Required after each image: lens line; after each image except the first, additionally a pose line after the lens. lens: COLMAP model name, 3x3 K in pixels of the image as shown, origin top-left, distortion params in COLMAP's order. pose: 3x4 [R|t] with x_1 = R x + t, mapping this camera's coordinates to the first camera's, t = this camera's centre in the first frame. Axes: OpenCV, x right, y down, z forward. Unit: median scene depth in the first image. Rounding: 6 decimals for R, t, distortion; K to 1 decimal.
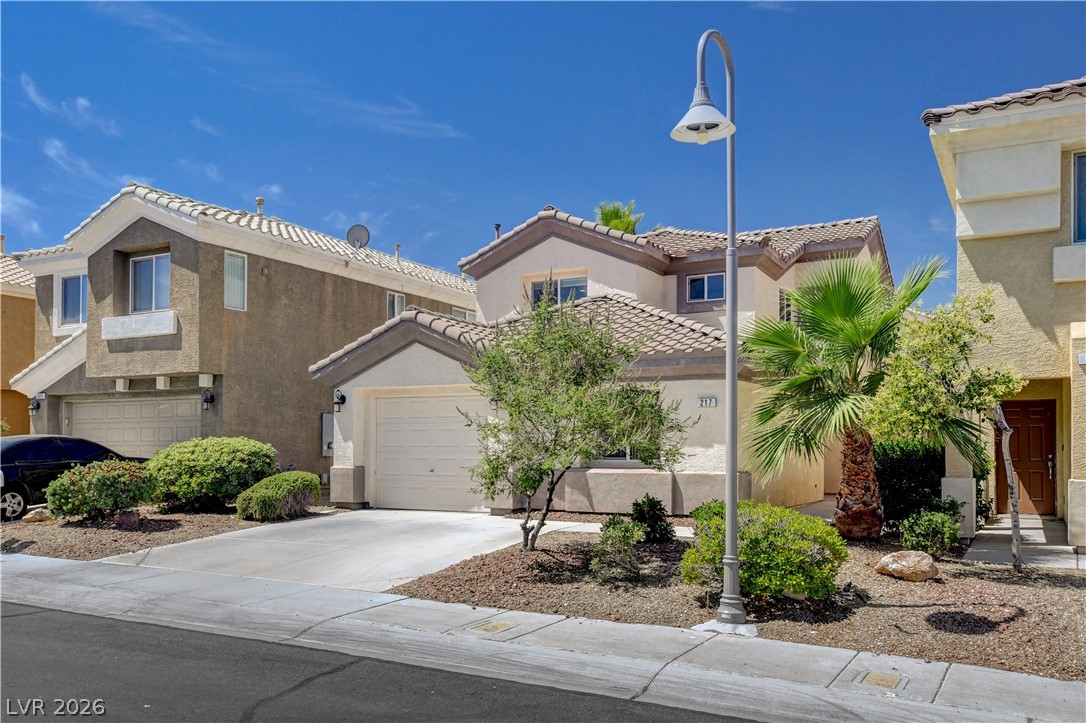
lens RADIAL K [[896.1, 0, 548.7], [0, 896.1, 399.9], [0, 0, 1]] dist [0.006938, 0.011453]
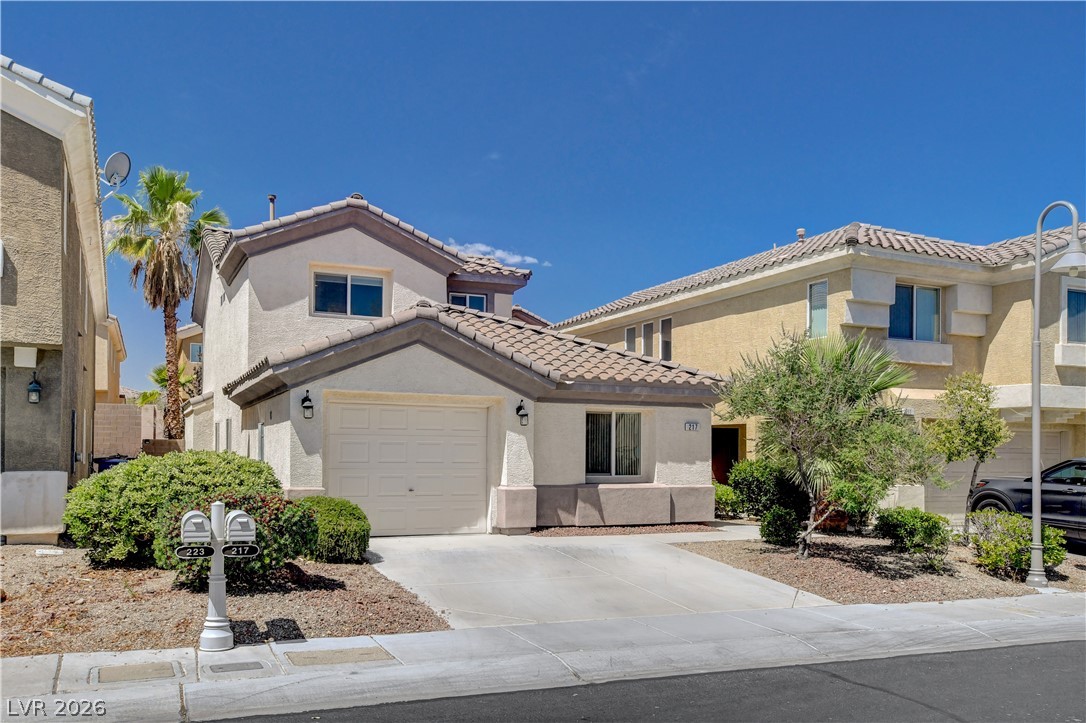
lens RADIAL K [[896.1, 0, 548.7], [0, 896.1, 399.9], [0, 0, 1]] dist [0.006938, 0.011453]
pose [[0.601702, 0.052071, 0.797022, -0.680334], [-0.052162, 0.998304, -0.025842, 0.006072], [-0.797016, -0.026025, 0.603398, 0.332077]]
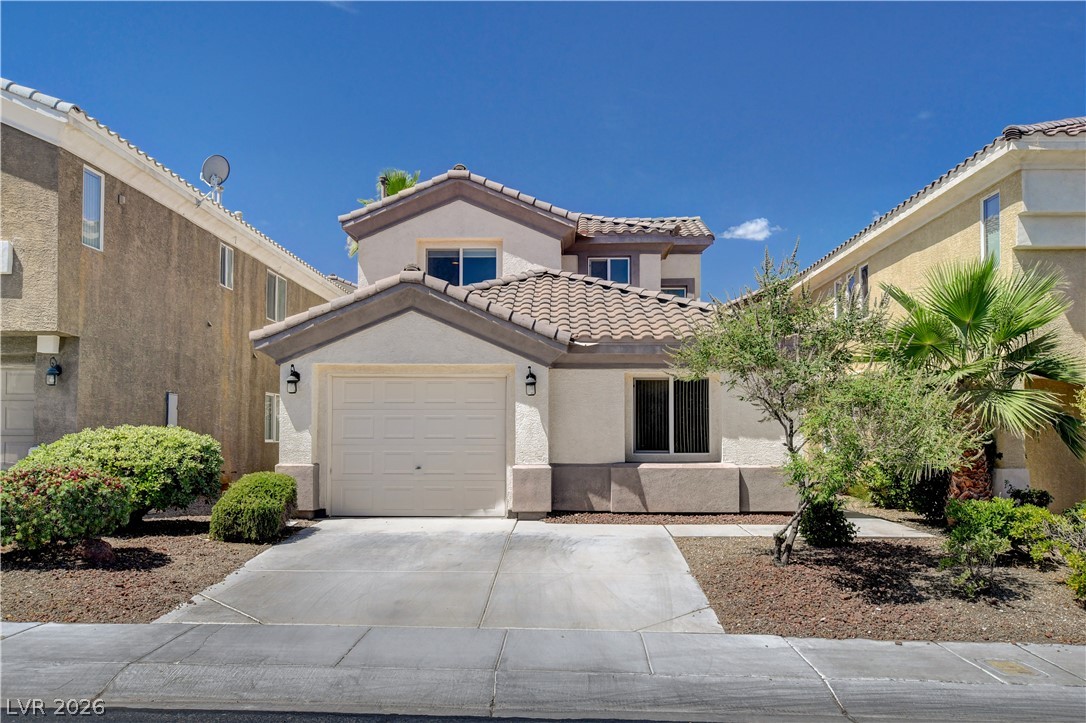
lens RADIAL K [[892.0, 0, 549.4], [0, 892.0, 365.5], [0, 0, 1]] dist [0.007756, 0.011690]
pose [[0.890691, 0.035189, 0.453245, -0.358376], [-0.025542, 0.999298, -0.027390, 0.004635], [-0.453891, 0.012820, 0.890965, 0.199179]]
